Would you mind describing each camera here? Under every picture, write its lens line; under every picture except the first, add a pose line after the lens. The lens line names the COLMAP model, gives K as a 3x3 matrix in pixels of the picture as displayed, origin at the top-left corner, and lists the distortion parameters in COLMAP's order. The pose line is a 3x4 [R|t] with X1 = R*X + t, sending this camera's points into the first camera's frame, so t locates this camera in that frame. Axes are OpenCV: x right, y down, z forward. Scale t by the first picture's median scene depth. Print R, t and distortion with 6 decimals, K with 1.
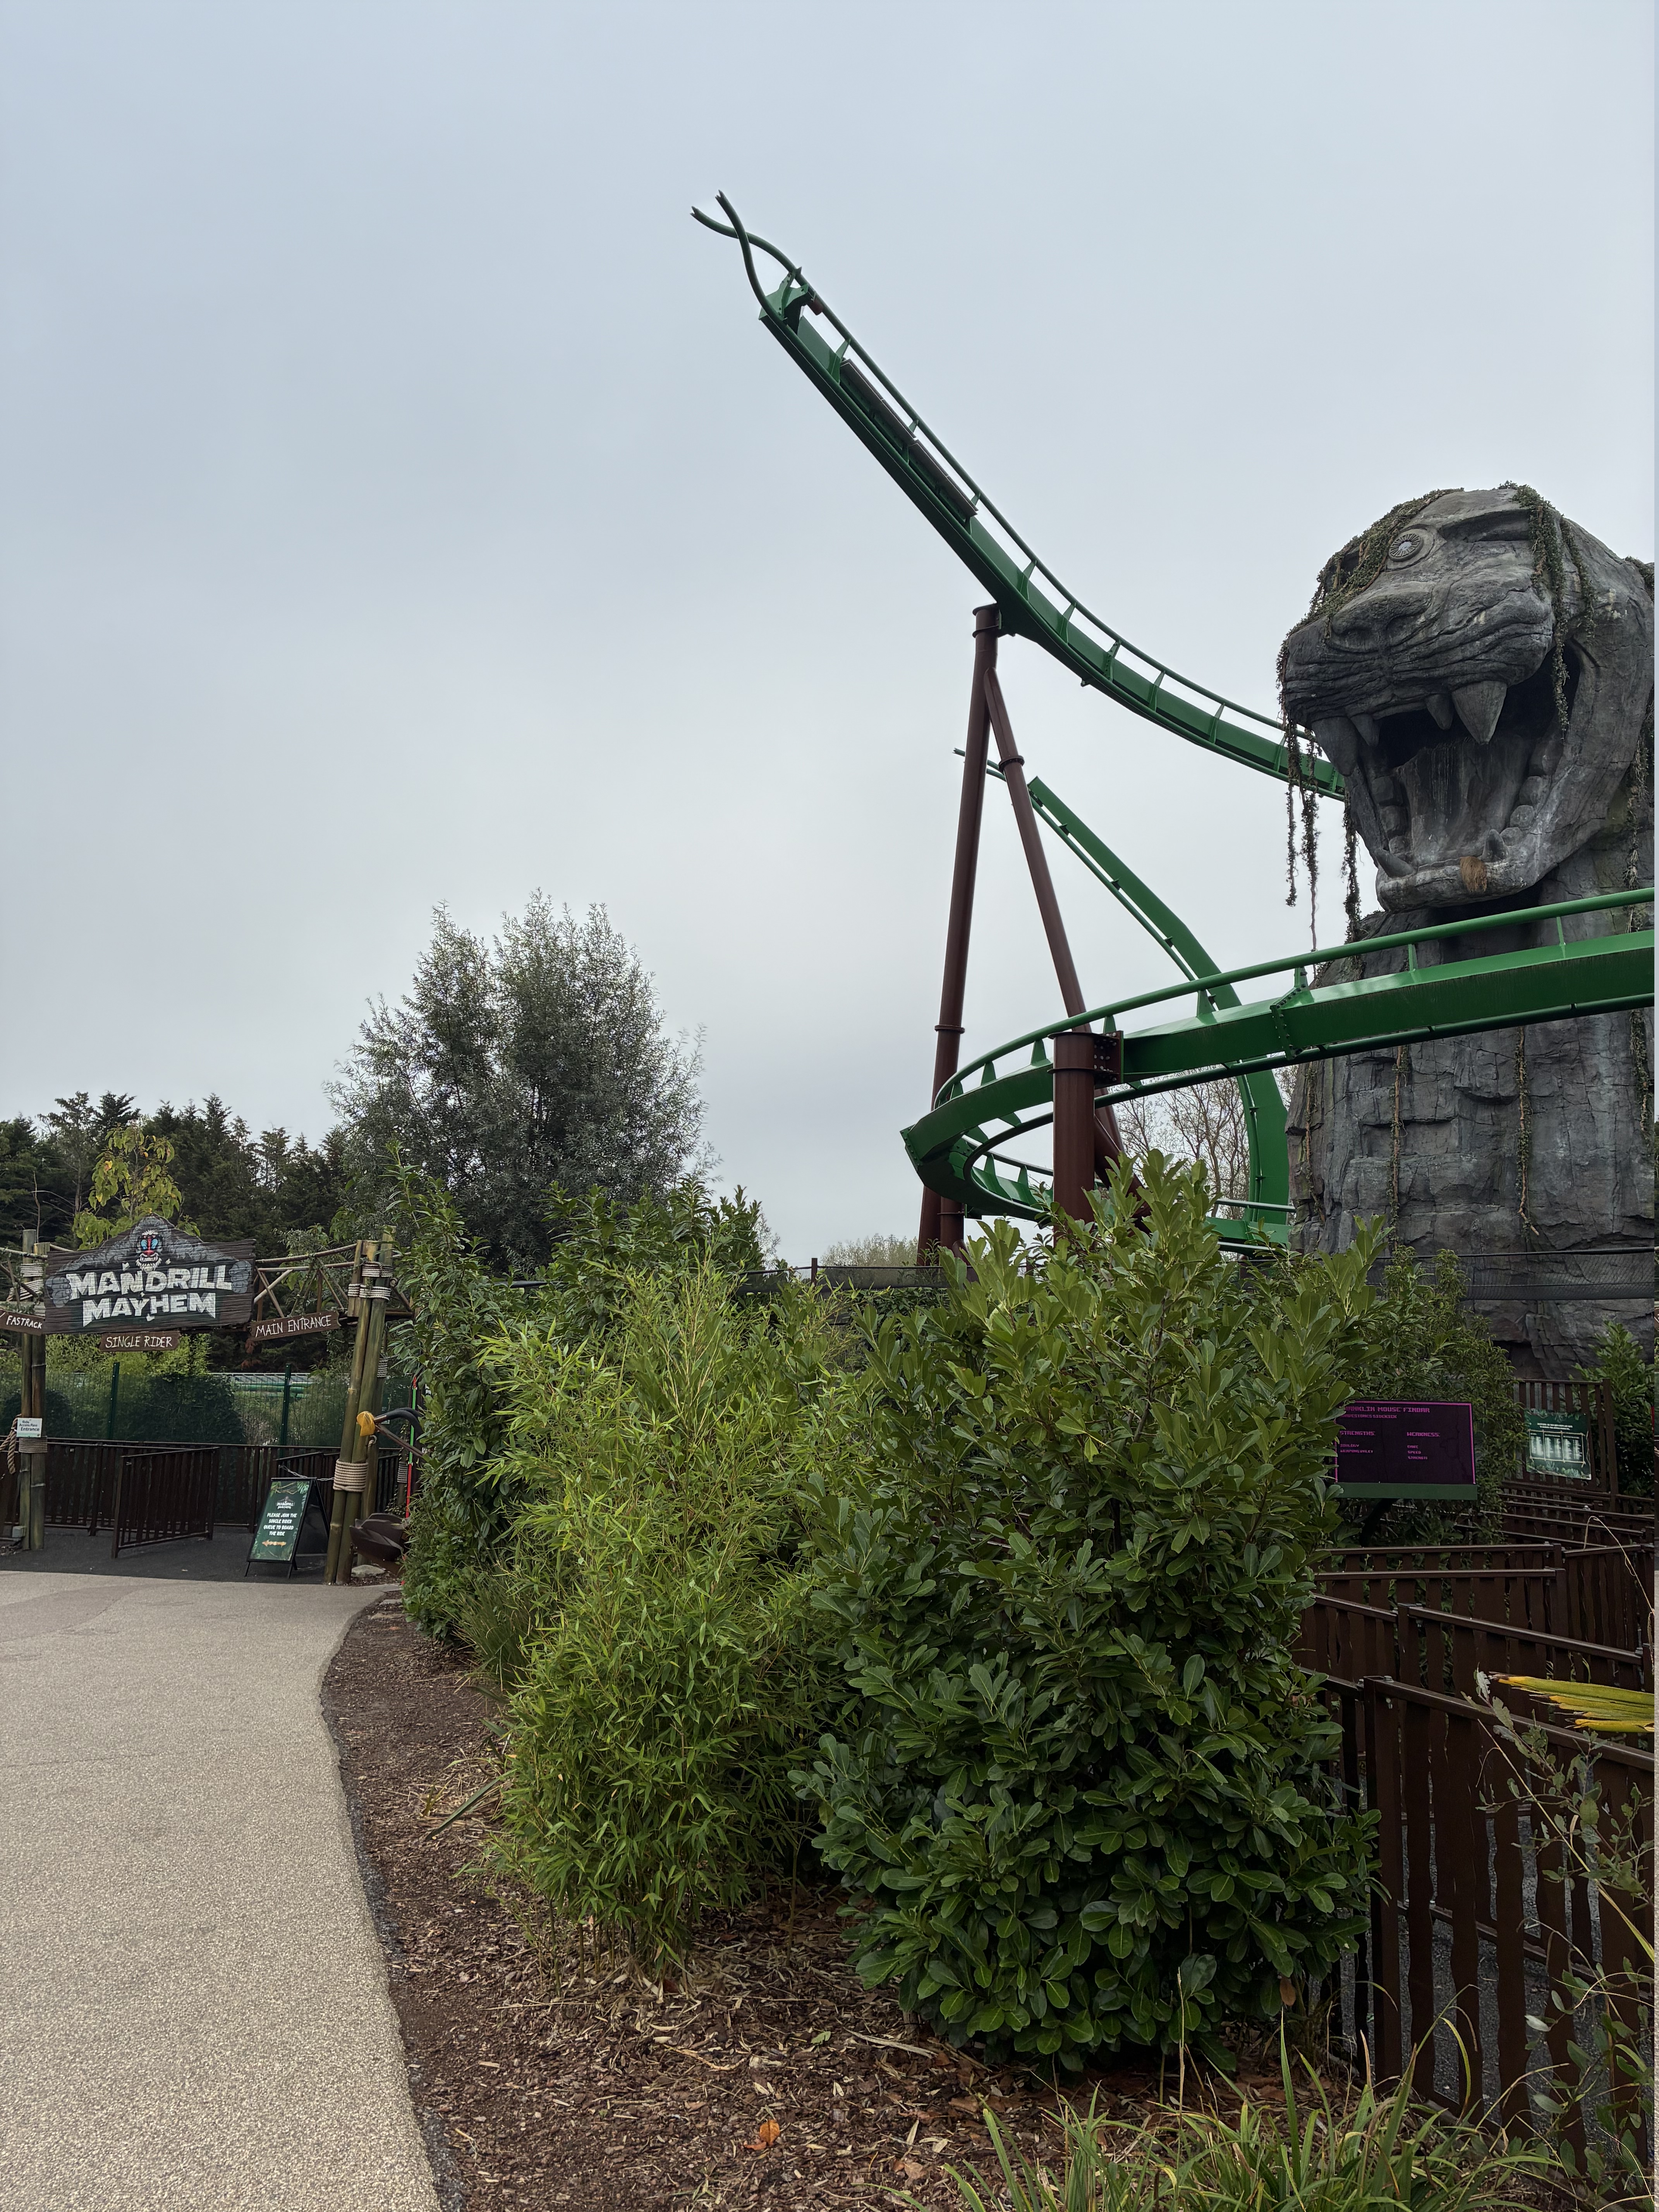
lens RADIAL K [[1653.1, 0, 829.5], [0, 1653.1, 1106.0], [0, 0, 1]] dist [0.006983, 0.001557]
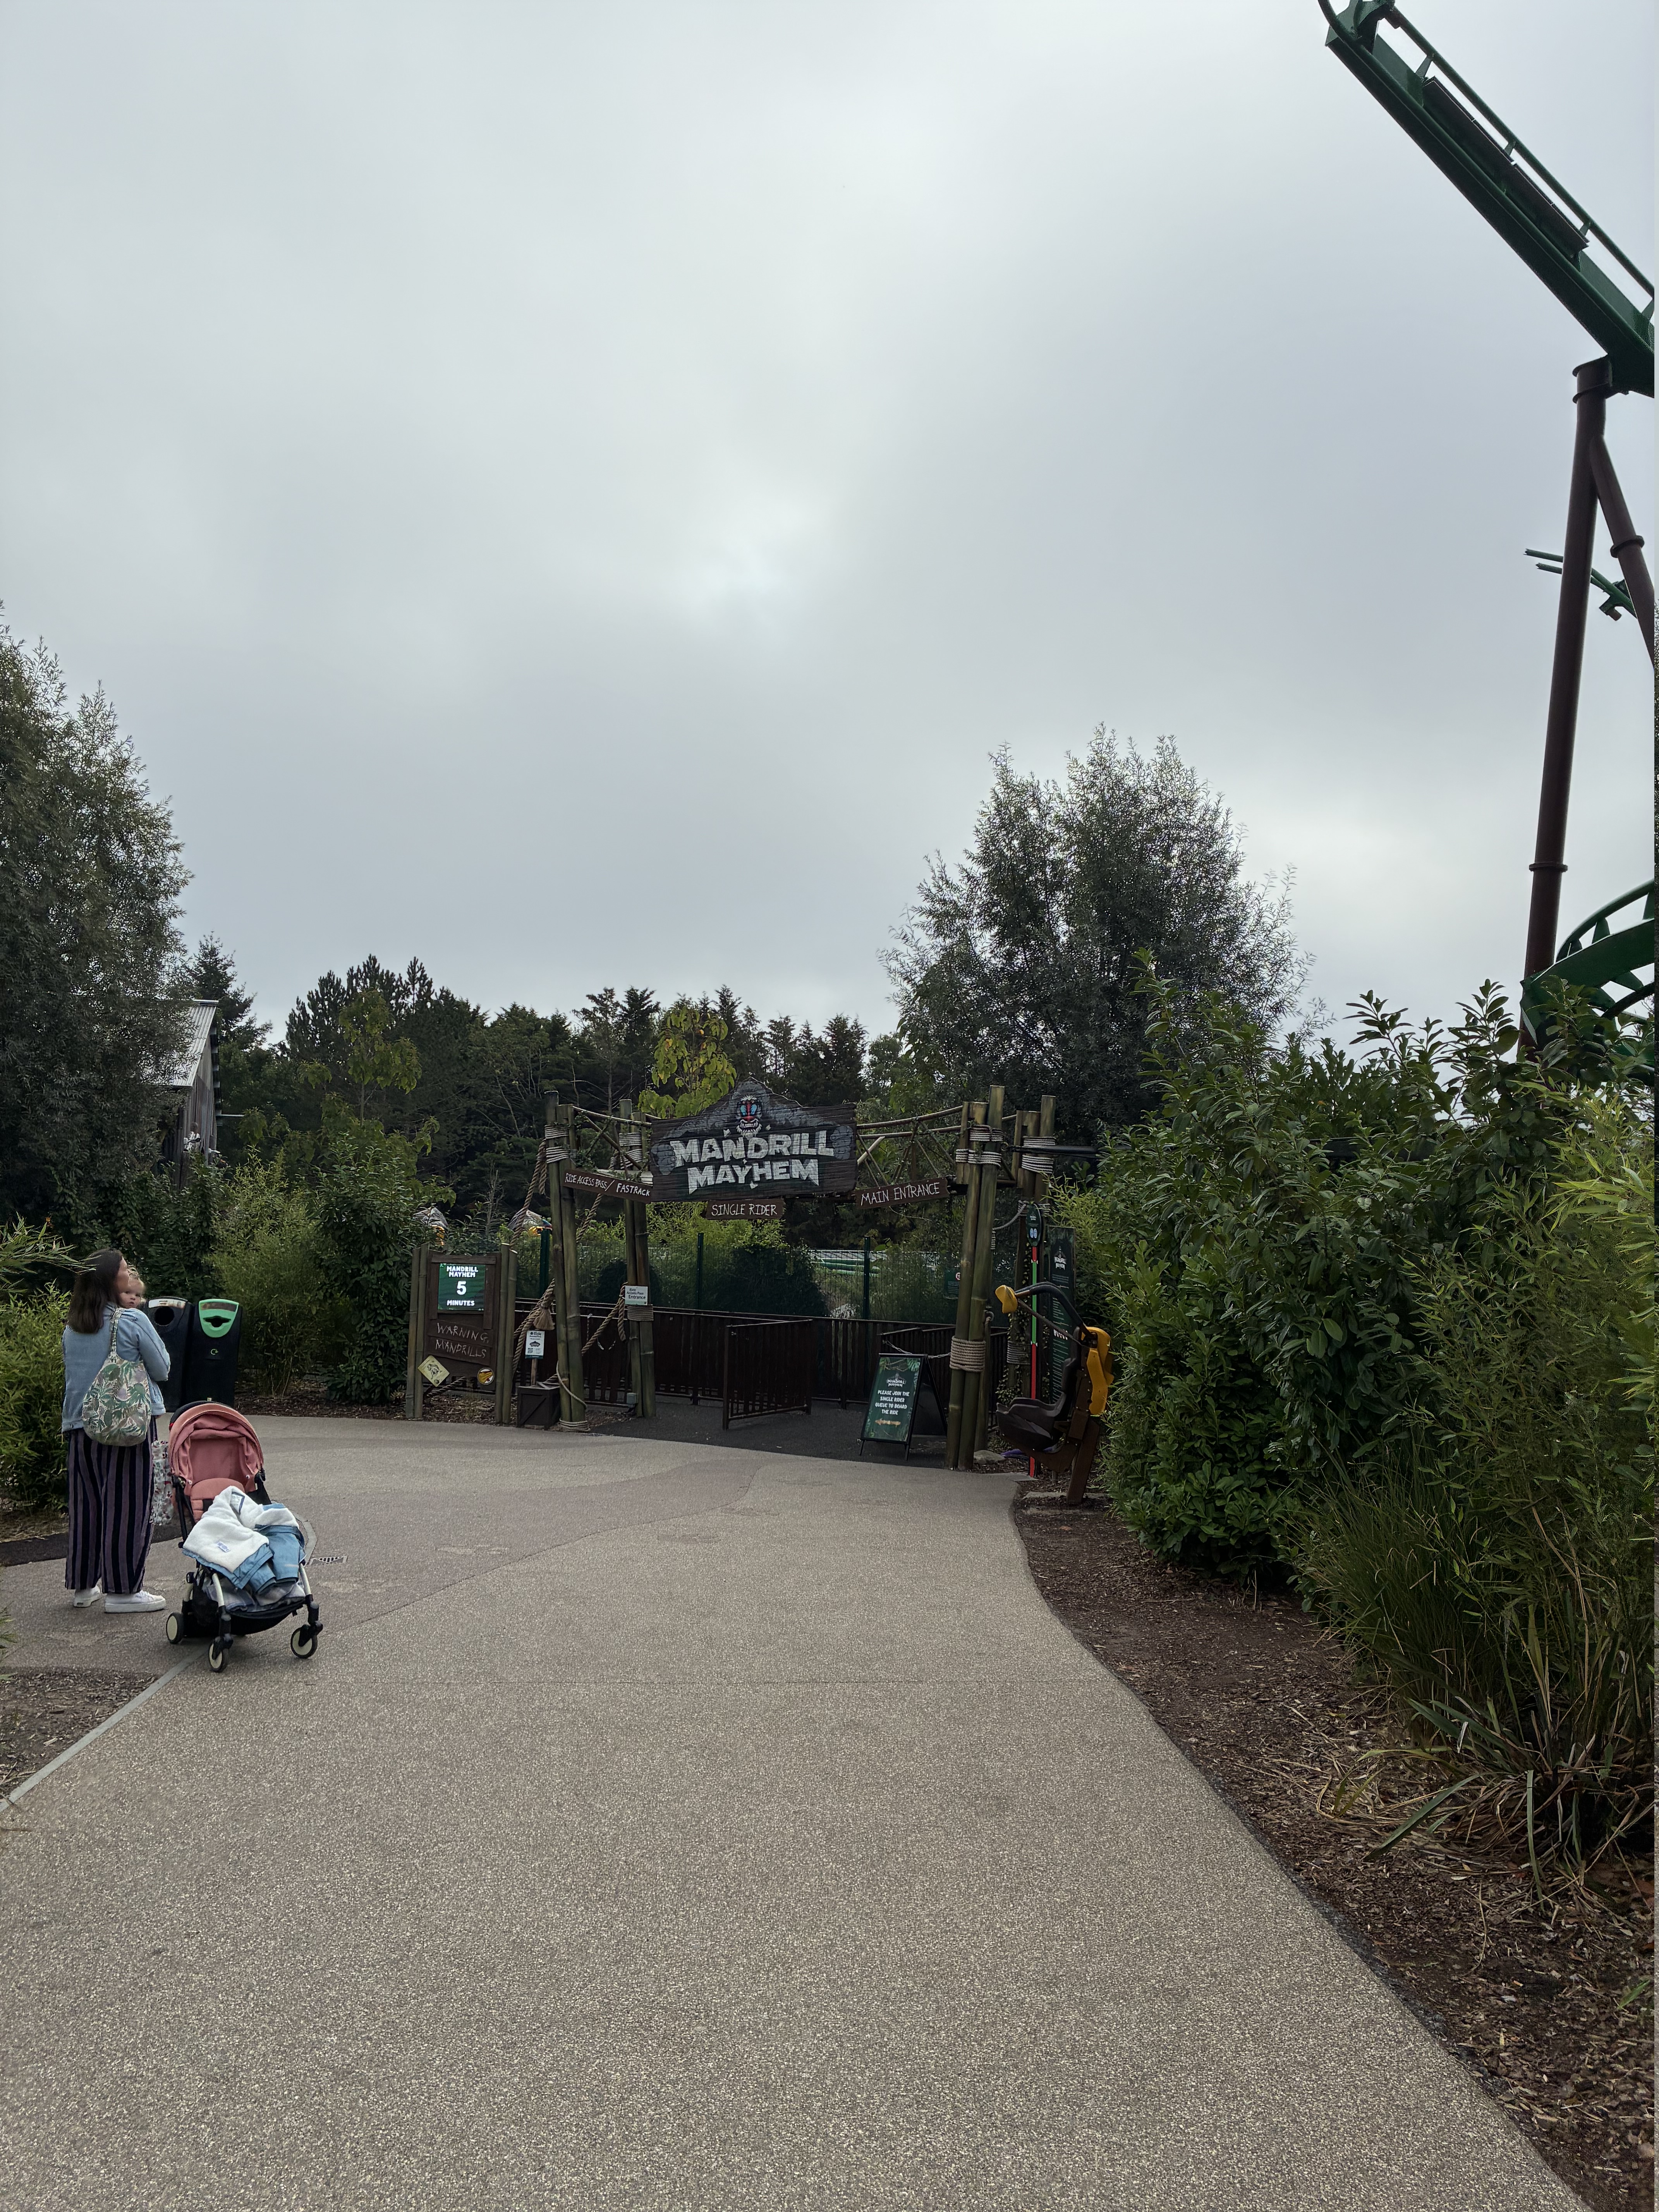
lens RADIAL K [[1667.6, 0, 798.3], [0, 1667.6, 1097.7], [0, 0, 1]] dist [0.028452, -0.004872]
pose [[0.952555, -0.014016, -0.304042, -0.081754], [0.033806, 0.997631, 0.059921, 0.017964], [0.302482, -0.067356, 0.950772, 0.079964]]
